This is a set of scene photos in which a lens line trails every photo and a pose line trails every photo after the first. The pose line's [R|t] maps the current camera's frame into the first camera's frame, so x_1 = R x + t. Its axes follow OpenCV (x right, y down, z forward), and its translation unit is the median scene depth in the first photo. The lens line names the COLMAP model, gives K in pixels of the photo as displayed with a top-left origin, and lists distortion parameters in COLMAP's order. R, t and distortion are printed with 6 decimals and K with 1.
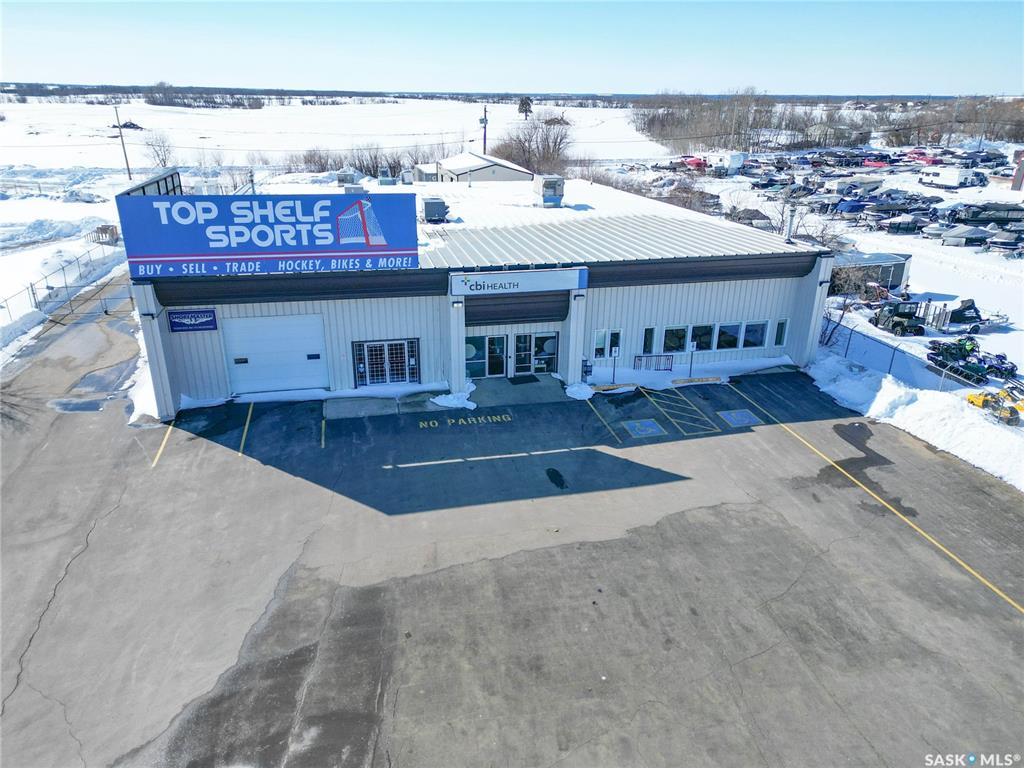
lens RADIAL K [[711.2, 0, 510.3], [0, 711.2, 384.8], [0, 0, 1]] dist [0.067942, -0.054037]
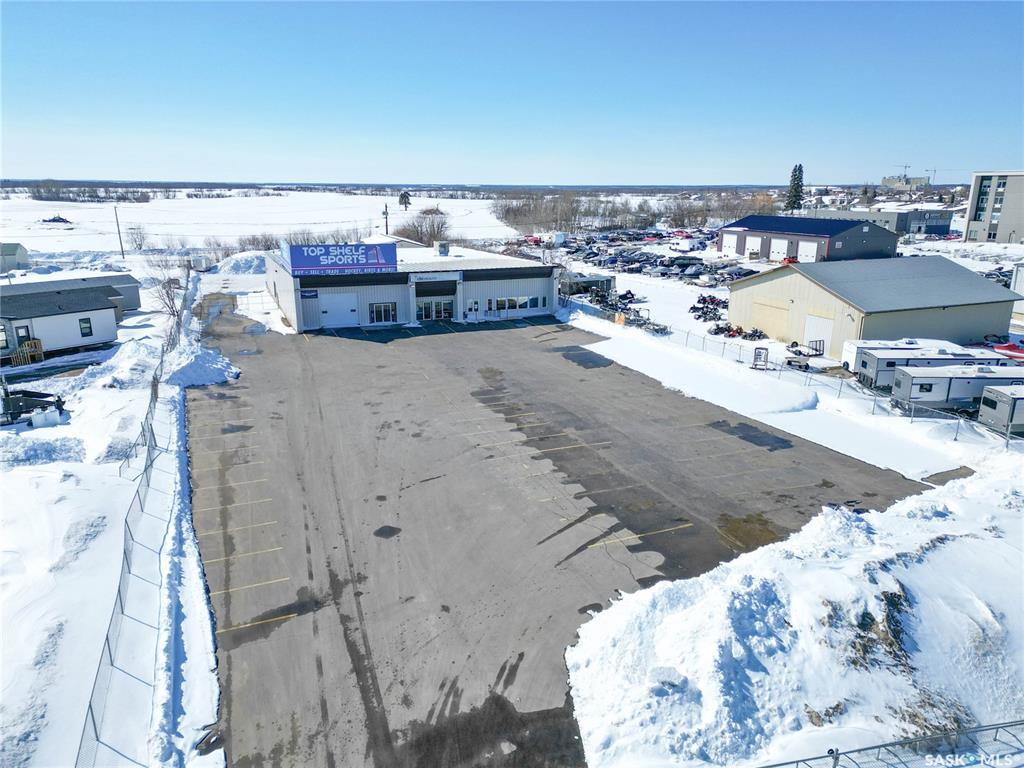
lens RADIAL K [[711.2, 0, 511.8], [0, 711.2, 386.4], [0, 0, 1]] dist [0.067942, -0.054037]
pose [[0.984958, -0.052060, 0.164764, -0.154391], [0.069764, 0.992174, -0.103553, 0.503745], [-0.158084, 0.113490, 0.980882, -1.440018]]
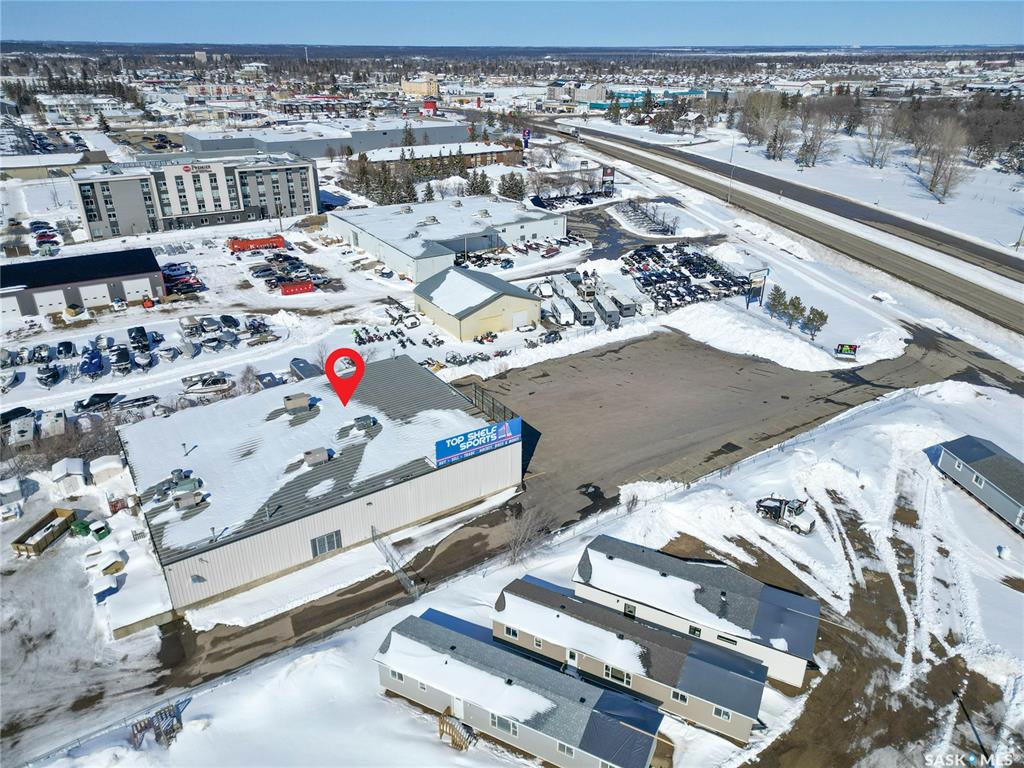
lens RADIAL K [[711.2, 0, 509.6], [0, 711.2, 382.9], [0, 0, 1]] dist [0.067942, -0.054037]
pose [[-0.349187, -0.409865, 0.842662, -2.479196], [0.347781, 0.778353, 0.522700, -1.620955], [-0.870125, 0.475582, -0.129247, 1.114447]]
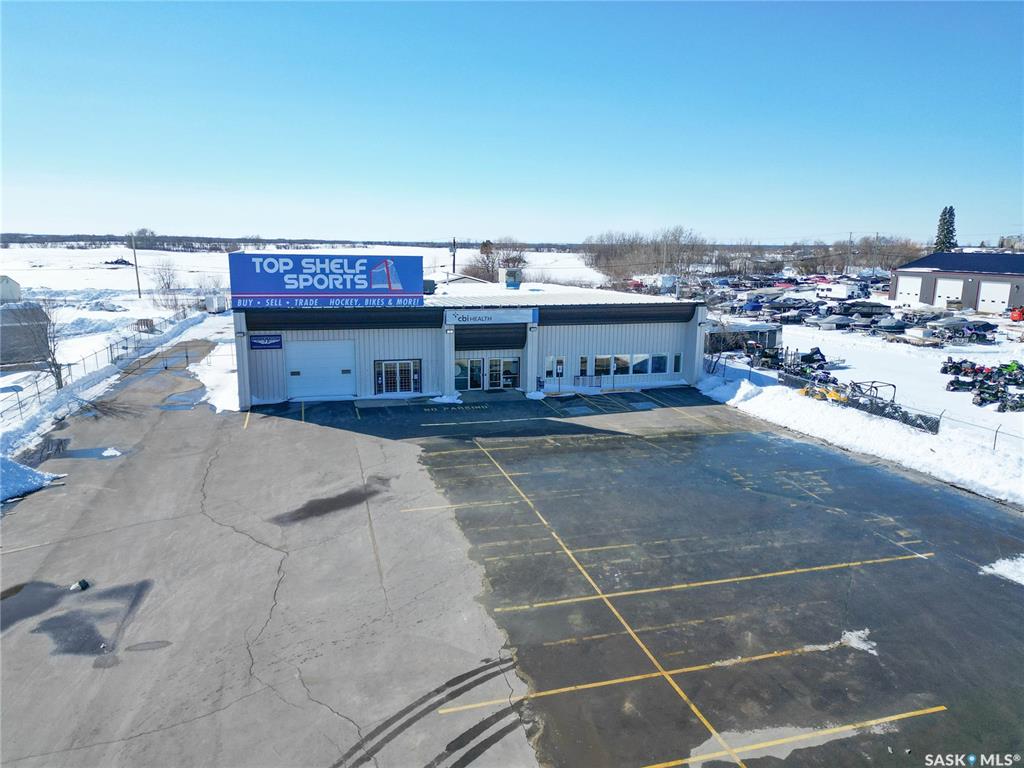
lens RADIAL K [[711.2, 0, 509.5], [0, 711.2, 385.4], [0, 0, 1]] dist [0.067942, -0.054037]
pose [[0.998599, -0.009399, 0.052080, -0.027167], [0.018972, 0.982274, -0.186487, 0.252067], [-0.049404, 0.187214, 0.981076, -0.384692]]
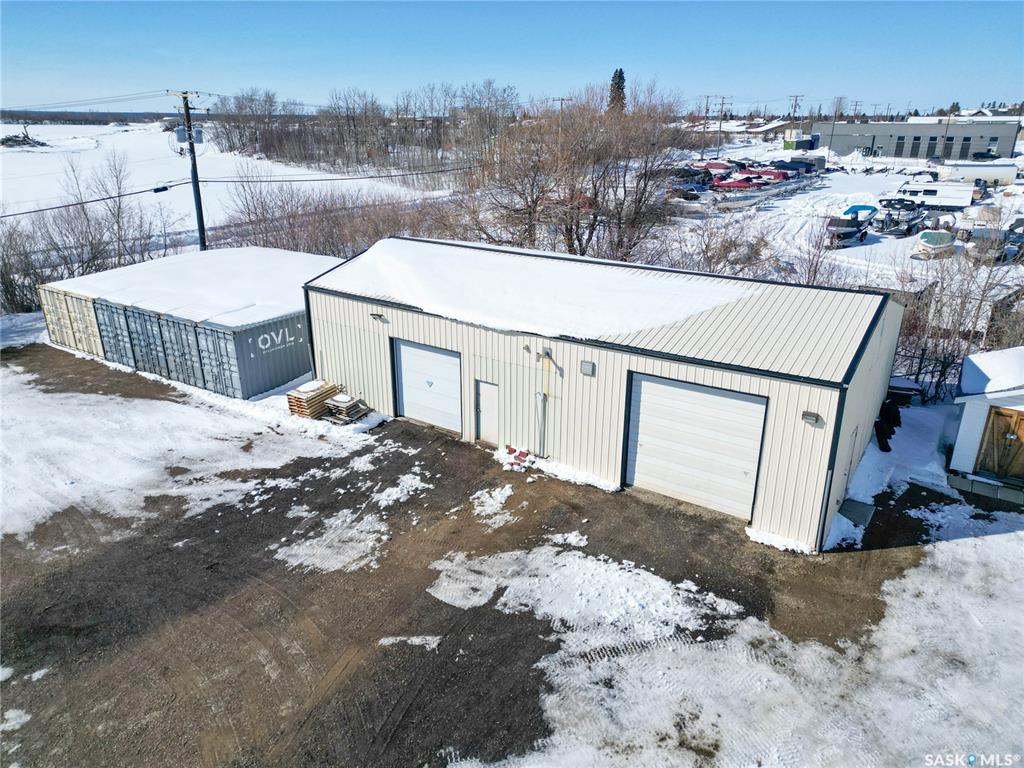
lens RADIAL K [[711.2, 0, 513.2], [0, 711.2, 380.3], [0, 0, 1]] dist [0.067942, -0.054037]
pose [[0.727723, -0.244432, 0.640837, -0.681892], [0.261996, 0.962554, 0.069626, -0.855572], [-0.633859, 0.117228, 0.764513, 2.335366]]
